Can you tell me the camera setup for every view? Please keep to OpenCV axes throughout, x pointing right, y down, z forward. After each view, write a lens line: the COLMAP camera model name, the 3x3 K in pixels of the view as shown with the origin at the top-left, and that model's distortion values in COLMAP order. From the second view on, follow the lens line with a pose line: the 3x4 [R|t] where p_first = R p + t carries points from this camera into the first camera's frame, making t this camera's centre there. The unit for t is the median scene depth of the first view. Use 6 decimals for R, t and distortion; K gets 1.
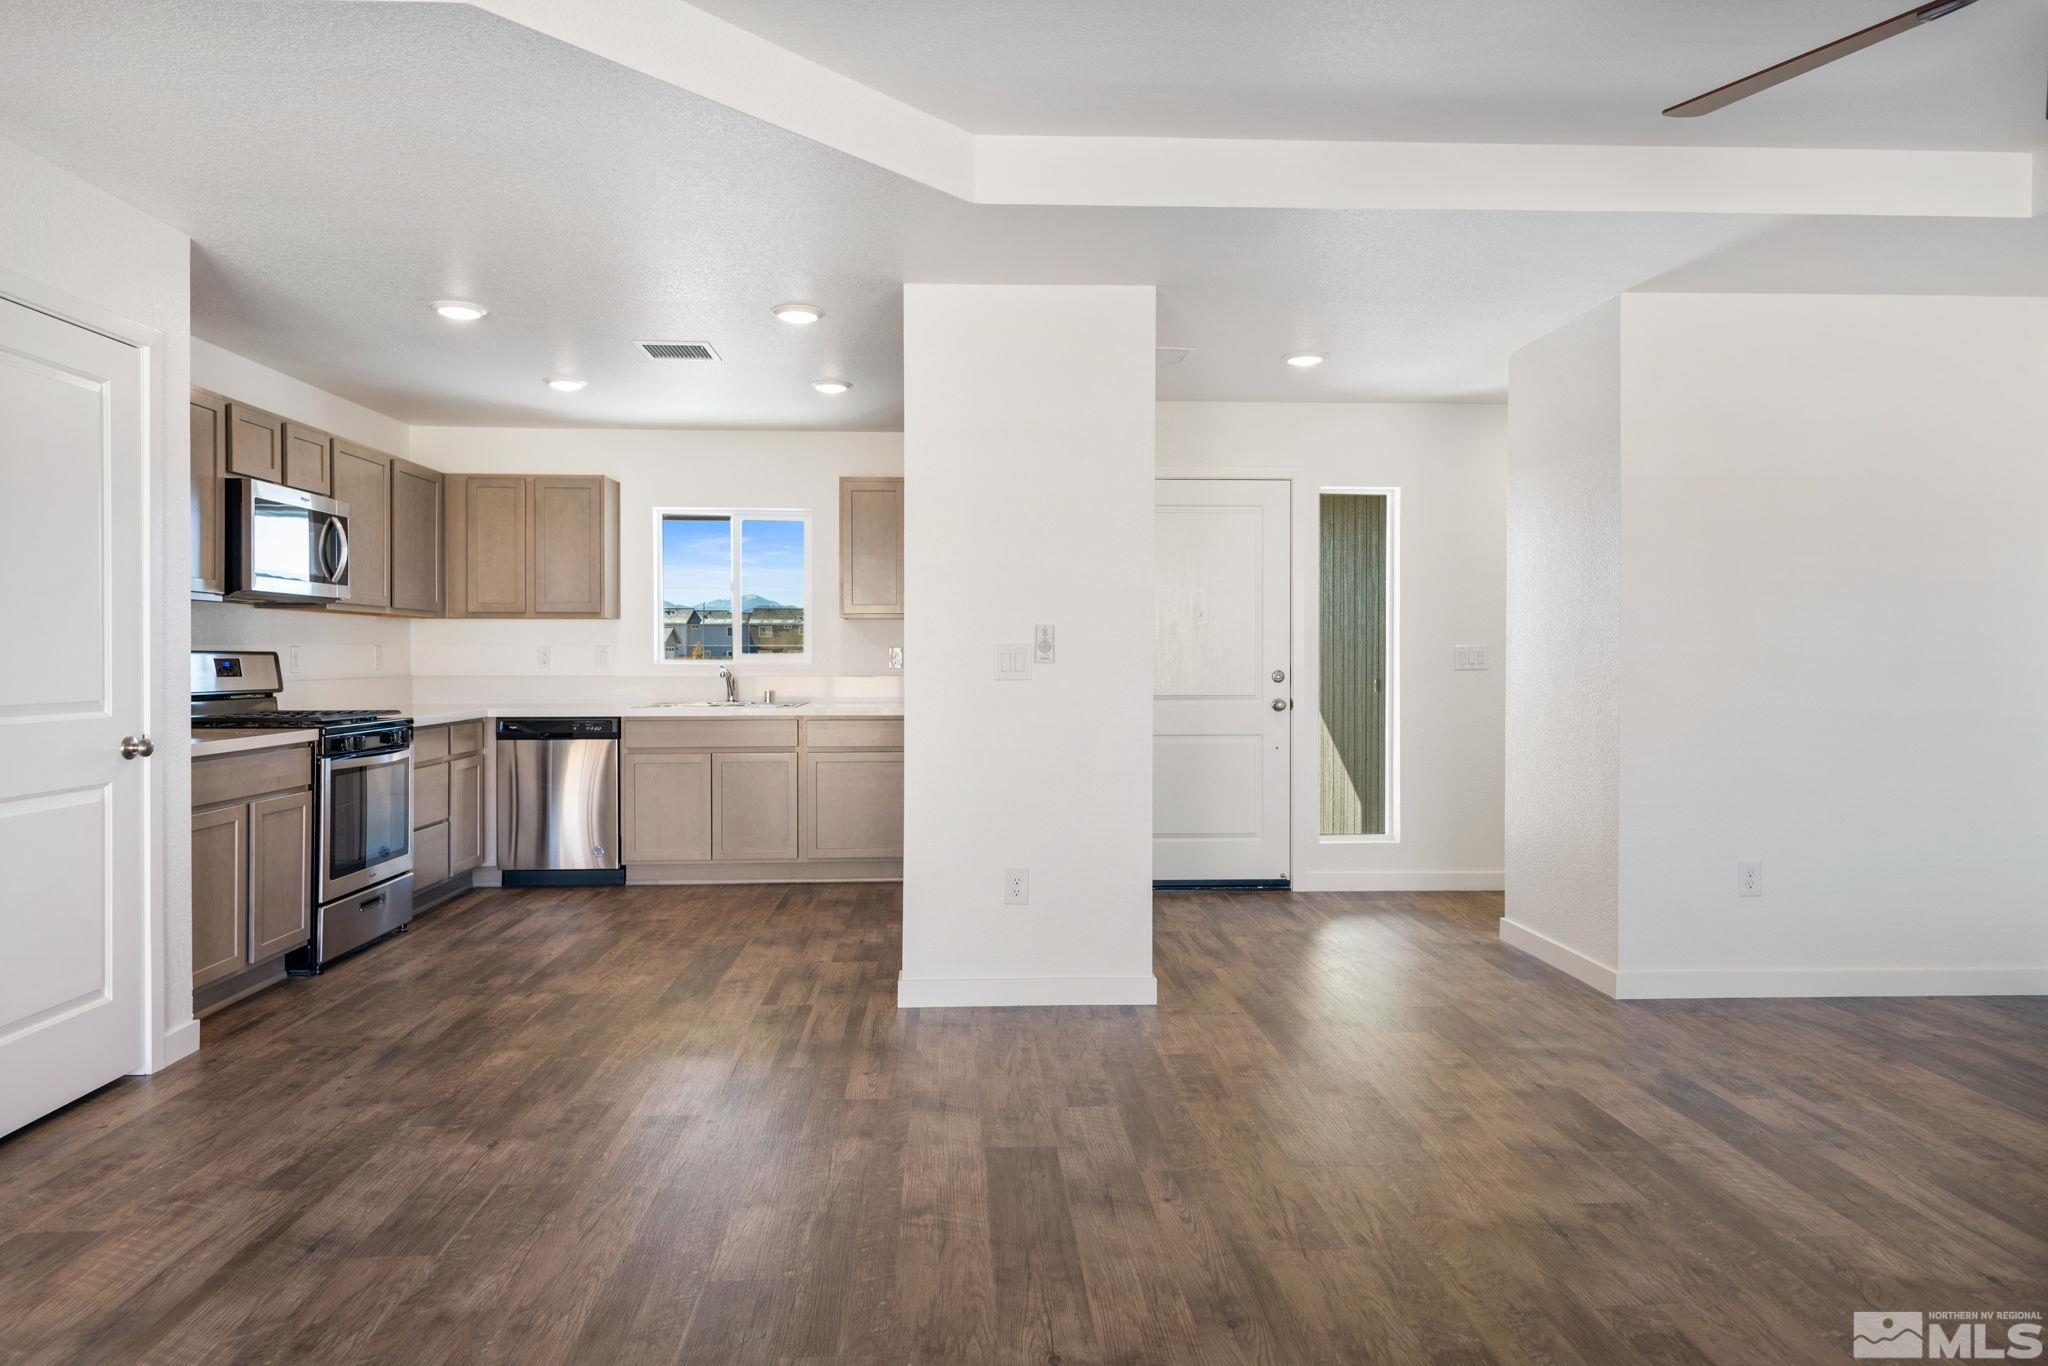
lens RADIAL K [[1252.0, 0, 1021.4], [0, 1252.0, 658.6], [0, 0, 1]] dist [0.021121, -0.010651]
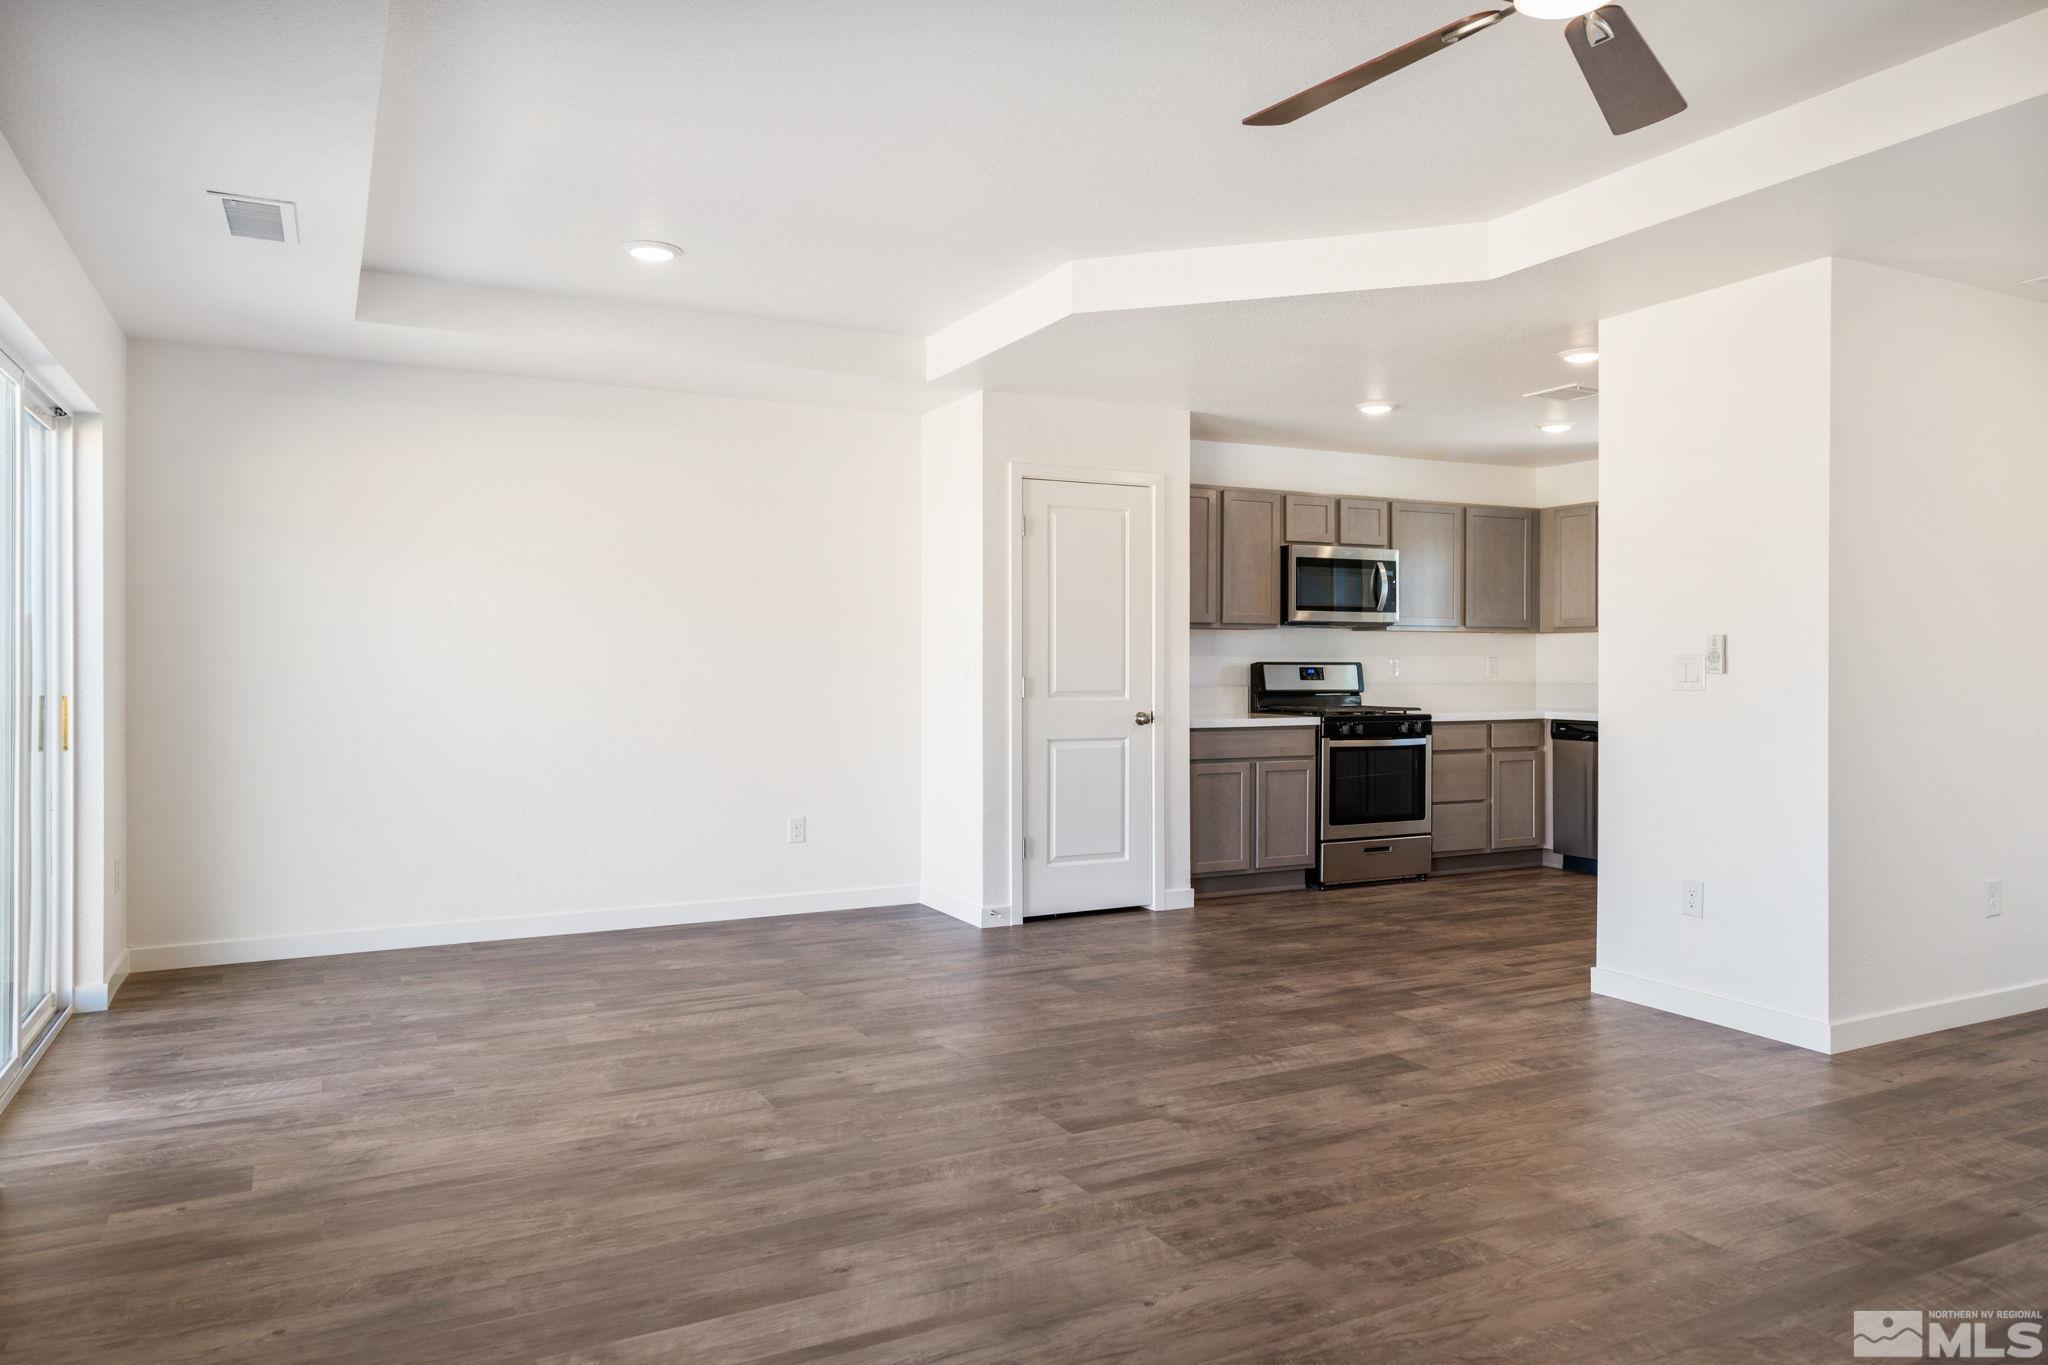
lens RADIAL K [[1364.8, 0, 1007.9], [0, 1364.8, 670.8], [0, 0, 1]] dist [0.022272, -0.010573]
pose [[0.403106, 0.005144, -0.915139, 0.704731], [-0.003208, 0.999986, 0.004207, -0.001554], [0.915148, 0.001240, 0.403117, 0.056582]]
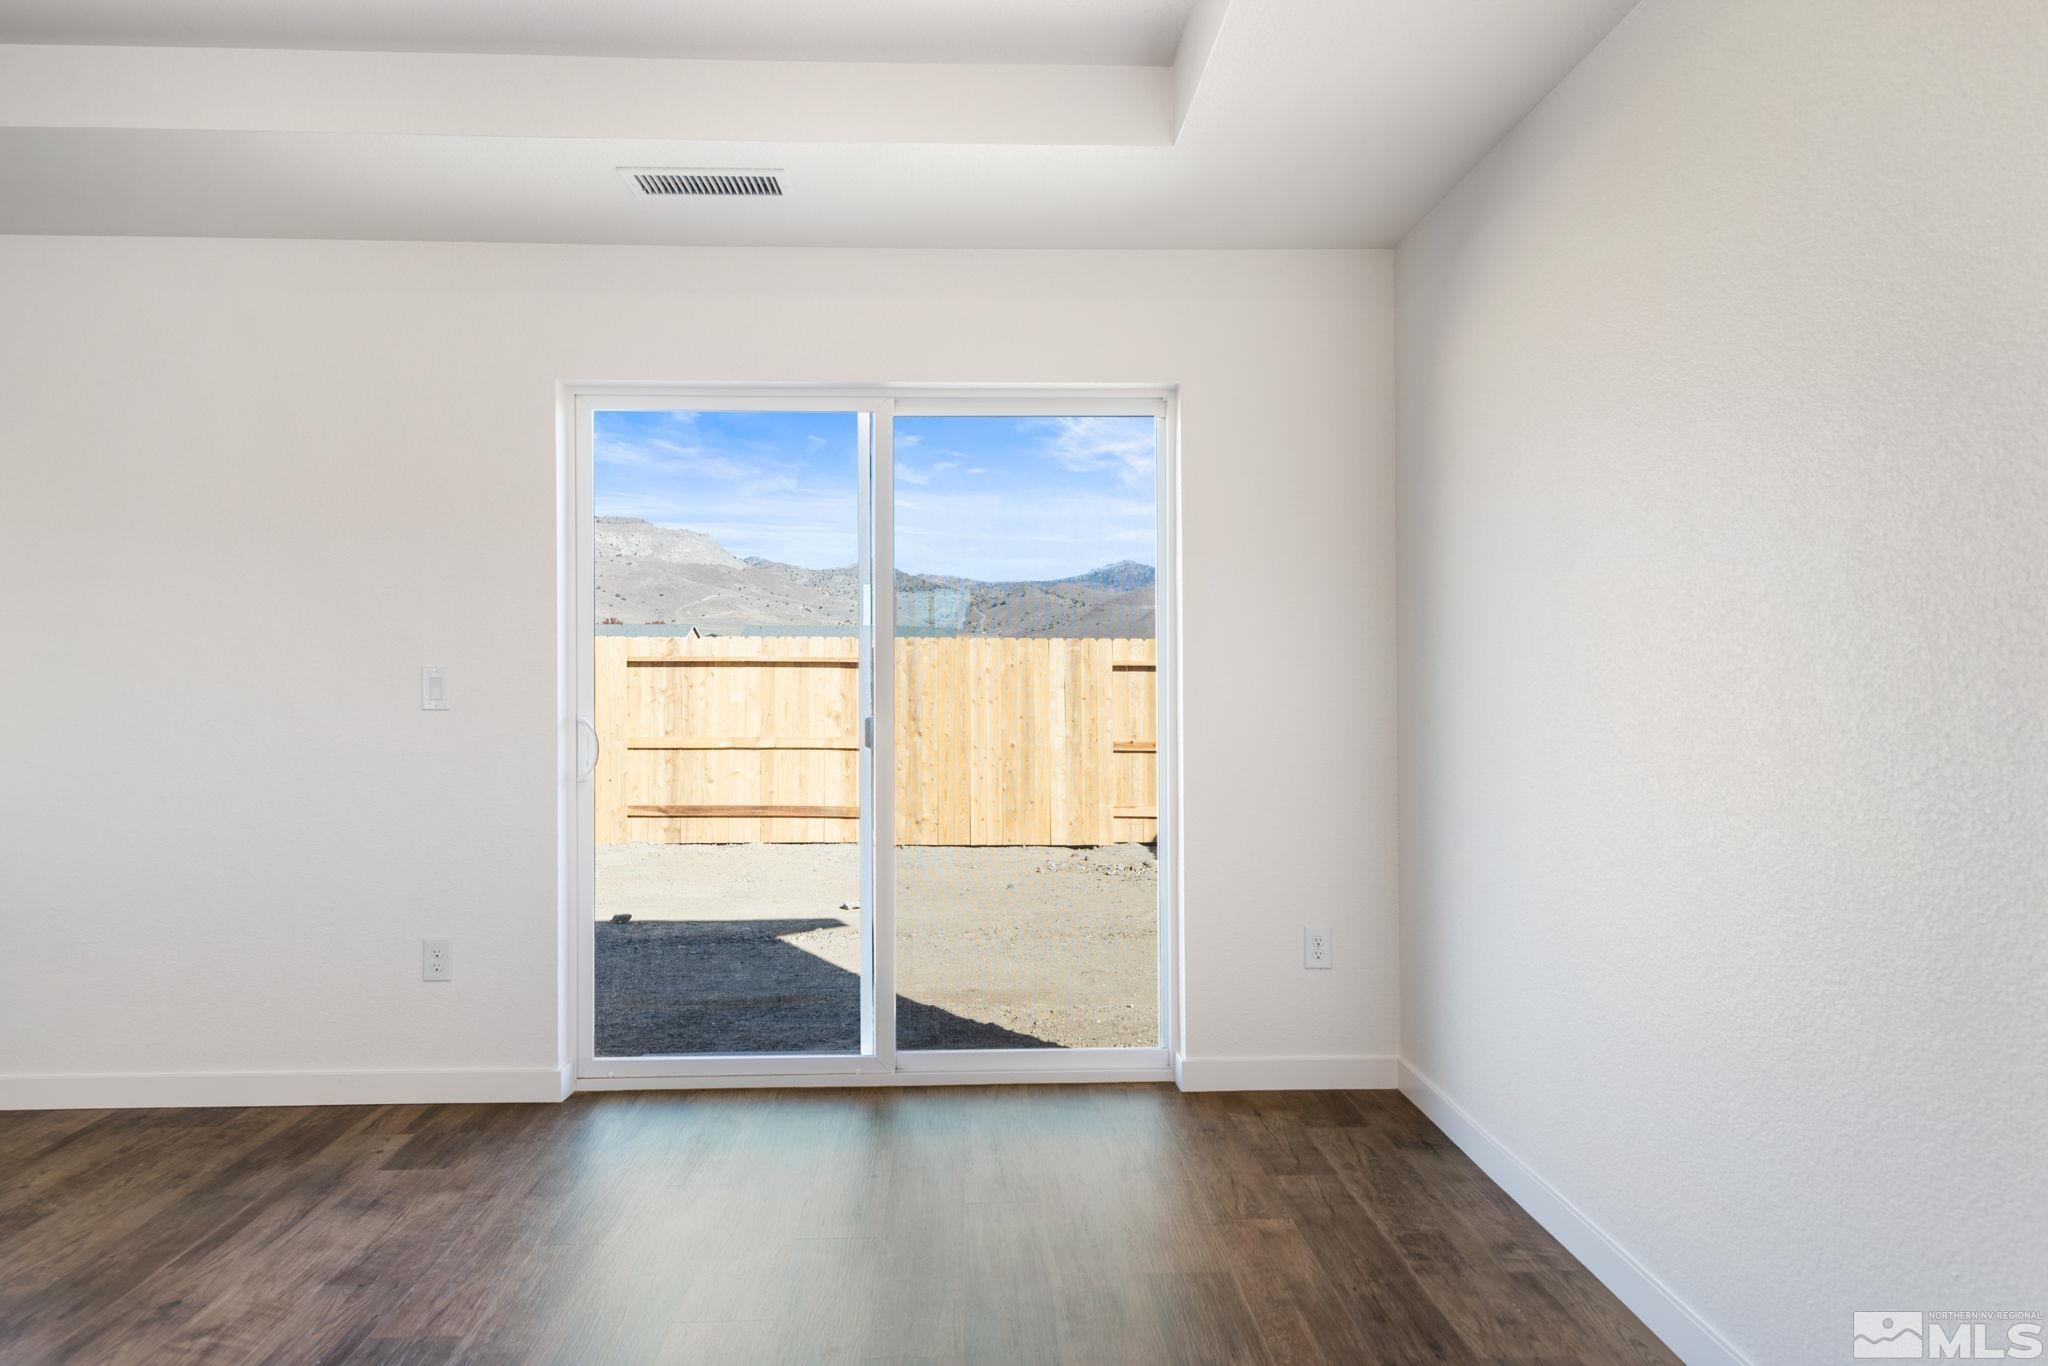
lens RADIAL K [[1364.8, 0, 1018.3], [0, 1364.8, 672.4], [0, 0, 1]] dist [0.022272, -0.010573]
pose [[-0.999914, 0.002763, 0.012833, -0.414235], [0.002738, 0.999994, -0.001997, -0.002281], [-0.012838, -0.001962, -0.999916, 0.711684]]
